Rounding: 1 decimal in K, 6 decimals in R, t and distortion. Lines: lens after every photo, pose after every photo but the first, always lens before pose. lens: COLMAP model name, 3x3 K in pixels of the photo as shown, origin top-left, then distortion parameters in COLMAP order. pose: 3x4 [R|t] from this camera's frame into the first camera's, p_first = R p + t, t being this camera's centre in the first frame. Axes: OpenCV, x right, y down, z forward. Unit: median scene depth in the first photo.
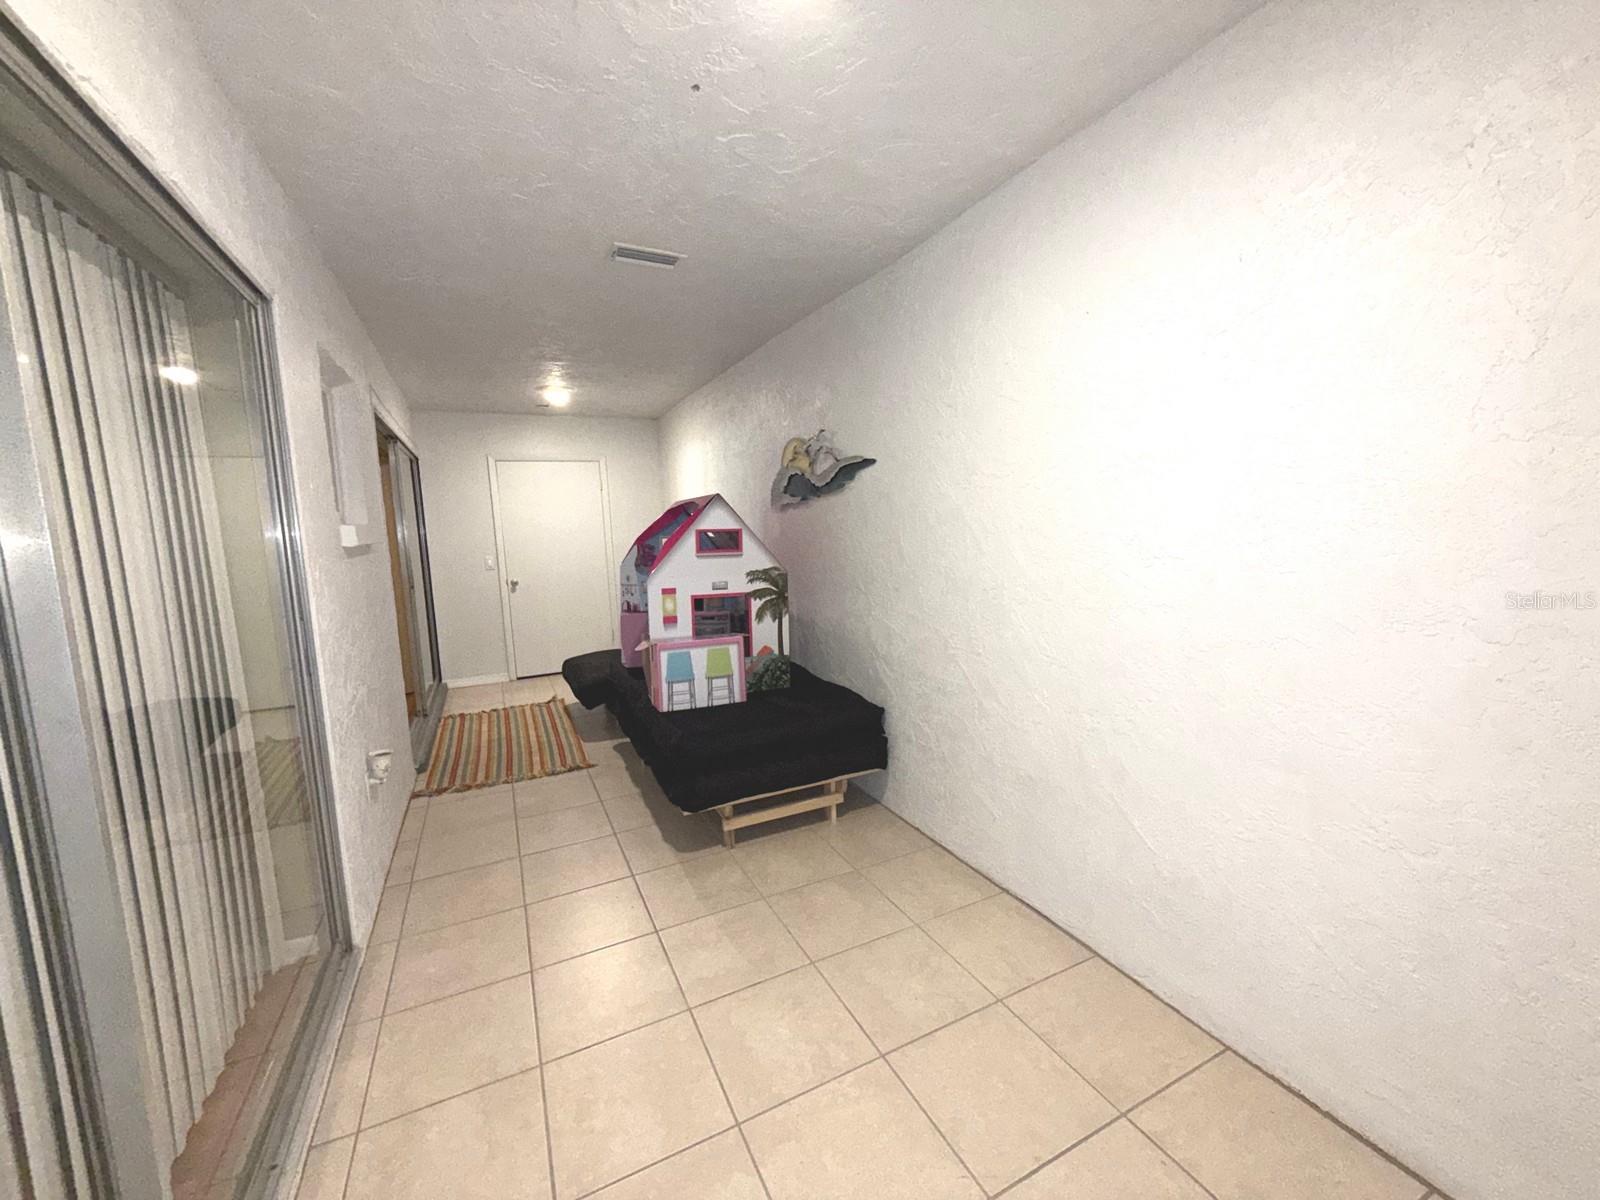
lens RADIAL K [[638.2, 0, 806.4], [0, 638.2, 599.4], [0, 0, 1]] dist [-0.000285, -0.000429]
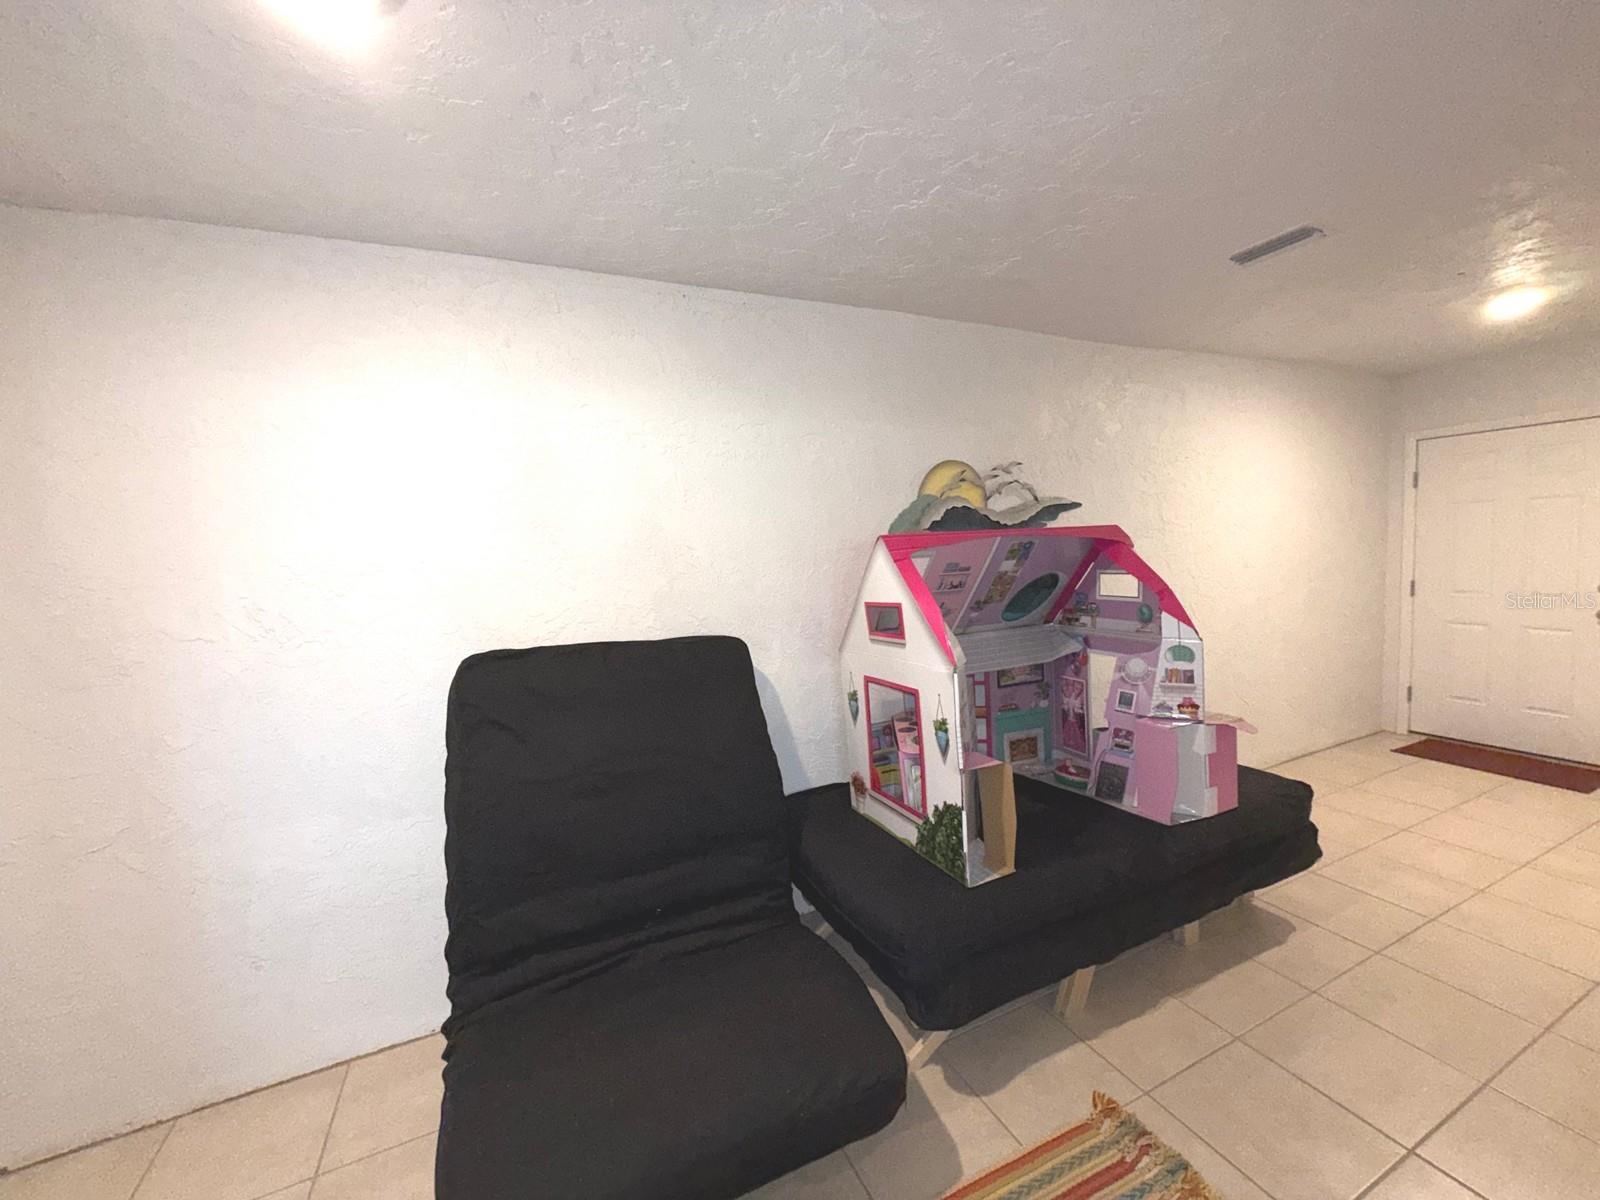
lens RADIAL K [[638.2, 0, 799.1], [0, 638.2, 600.1], [0, 0, 1]] dist [-0.000285, -0.000429]
pose [[0.019053, -0.048330, 0.998650, -0.829030], [0.173850, 0.983776, 0.044293, -0.156517], [-0.984588, 0.172771, 0.027146, 1.221701]]
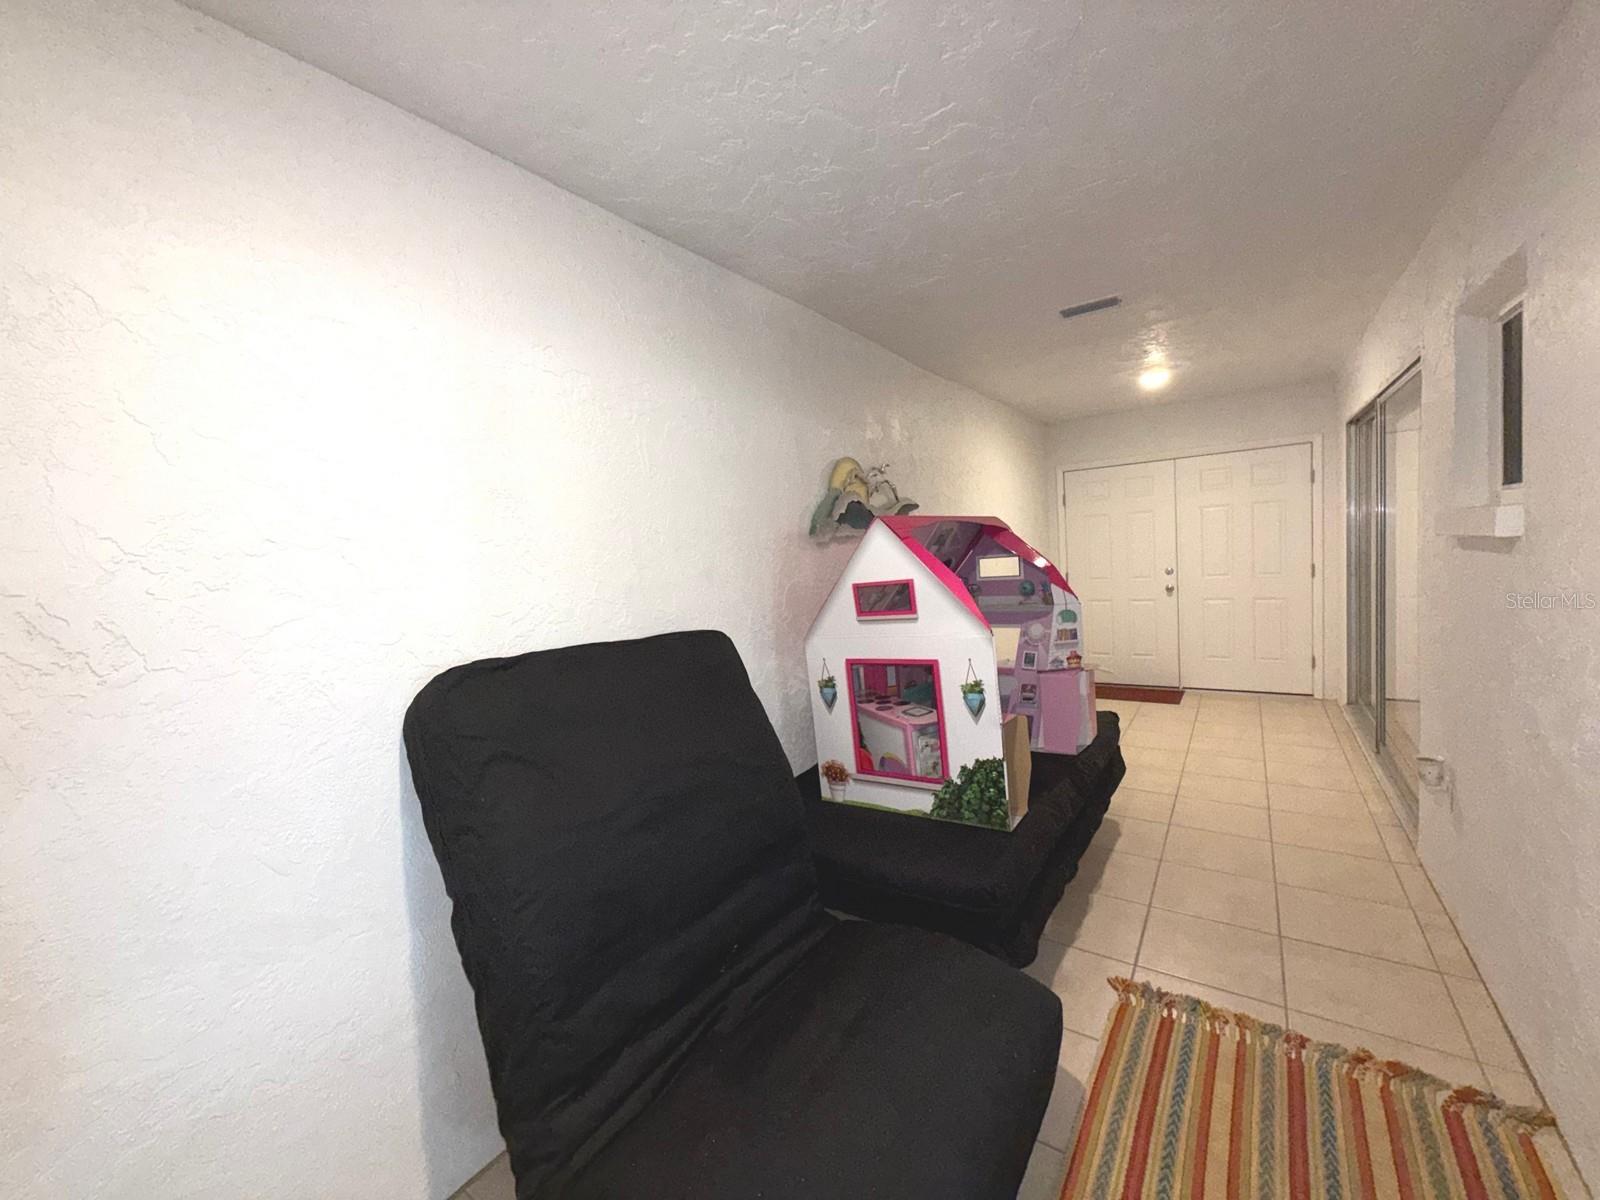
lens RADIAL K [[638.2, 0, 804.1], [0, 638.2, 599.1], [0, 0, 1]] dist [-0.000285, -0.000429]
pose [[-0.481814, 0.004098, 0.876264, -0.730482], [0.193117, 0.975899, 0.101622, -0.173905], [-0.854729, 0.218184, -0.470993, 1.512366]]
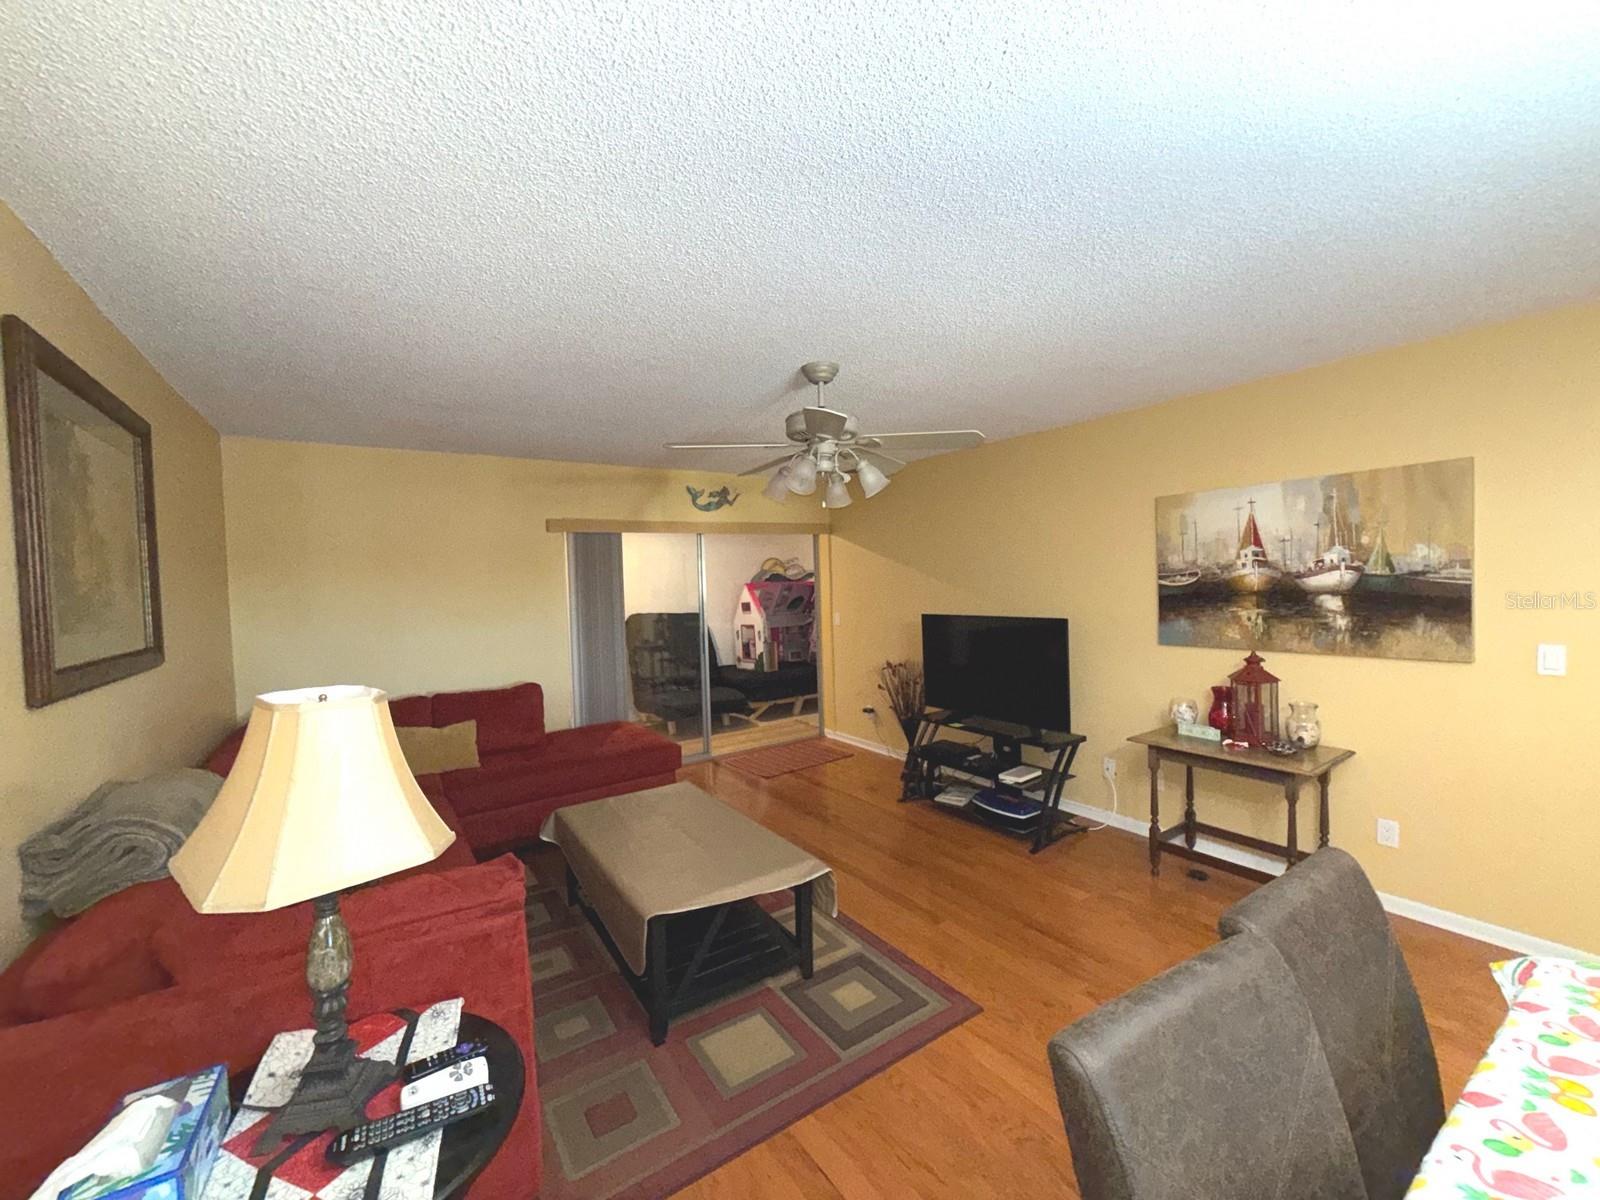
lens RADIAL K [[638.2, 0, 803.2], [0, 638.2, 601.3], [0, 0, 1]] dist [-0.000285, -0.000429]
pose [[-0.150751, 0.008657, 0.988534, -2.356332], [0.158402, 0.987253, 0.015511, -0.119996], [-0.975799, 0.158924, -0.150201, 1.292938]]
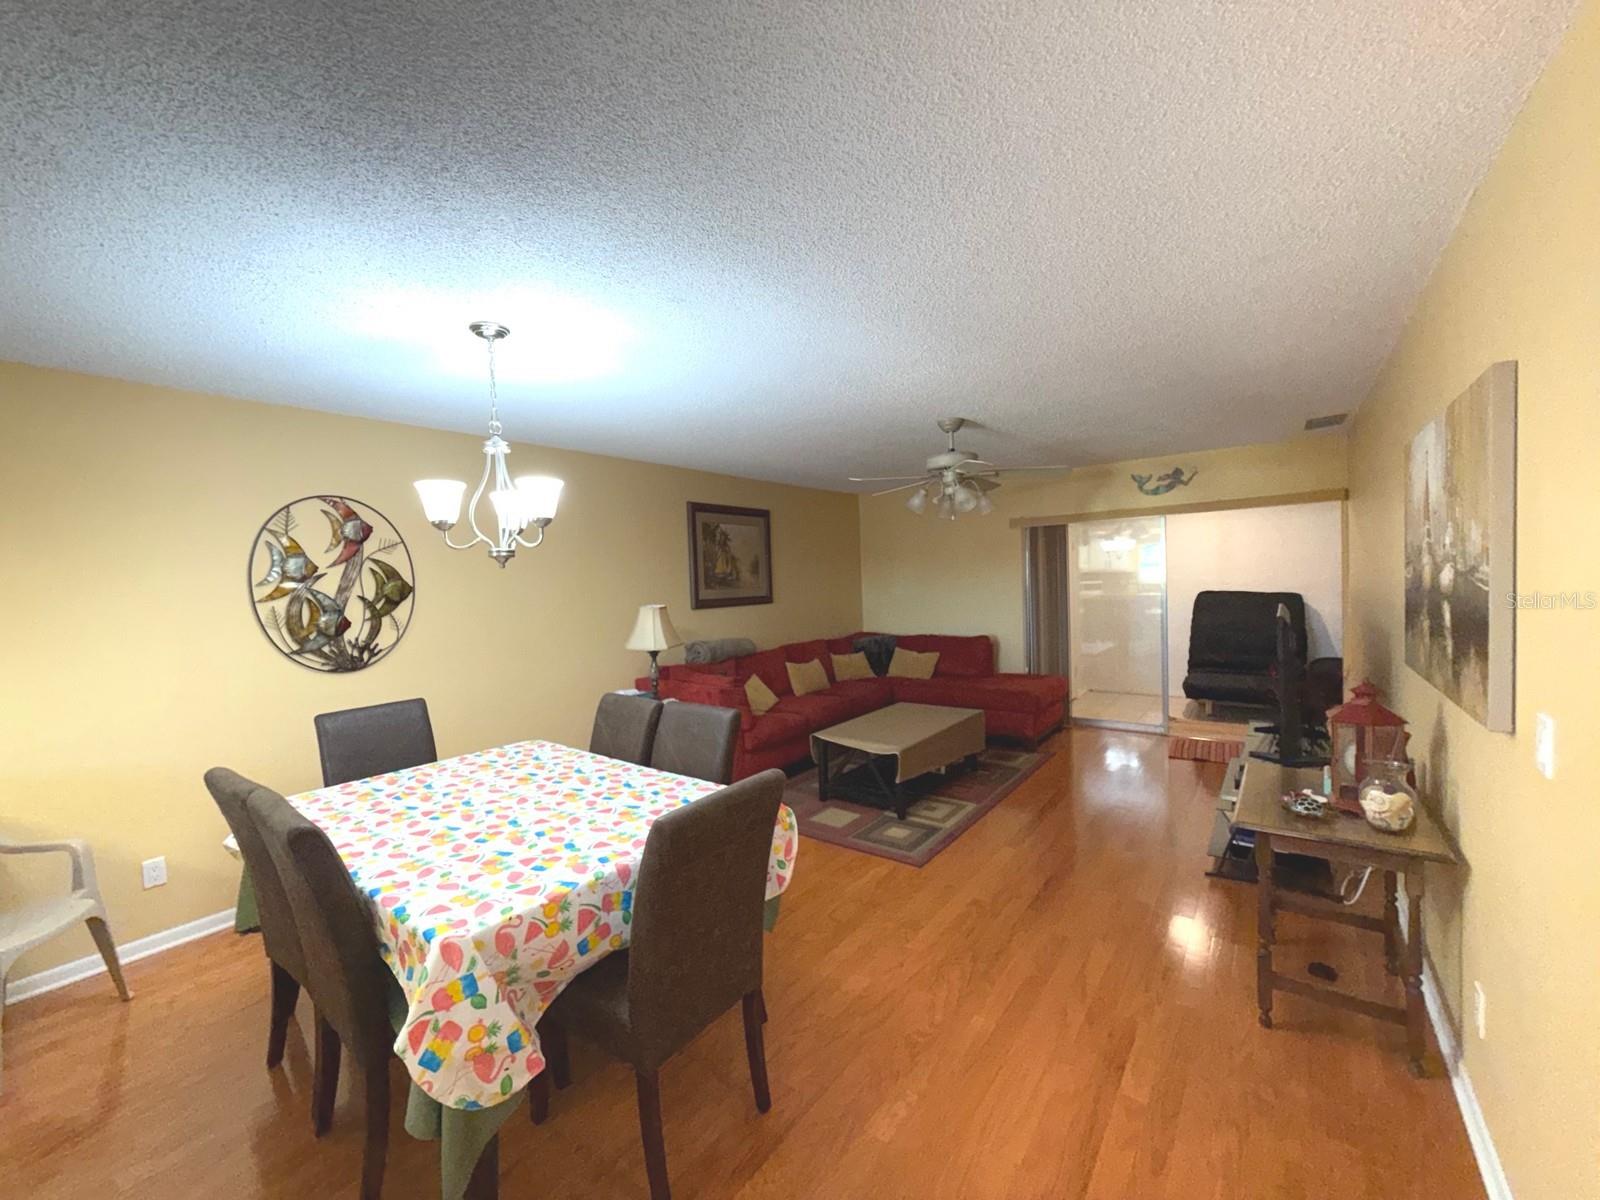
lens RADIAL K [[638.2, 0, 799.8], [0, 638.2, 600.1], [0, 0, 1]] dist [-0.000285, -0.000429]
pose [[0.889466, -0.009974, 0.456893, -2.332014], [0.058412, 0.994043, -0.092014, 0.001451], [-0.453254, 0.108532, 0.884750, 0.333346]]
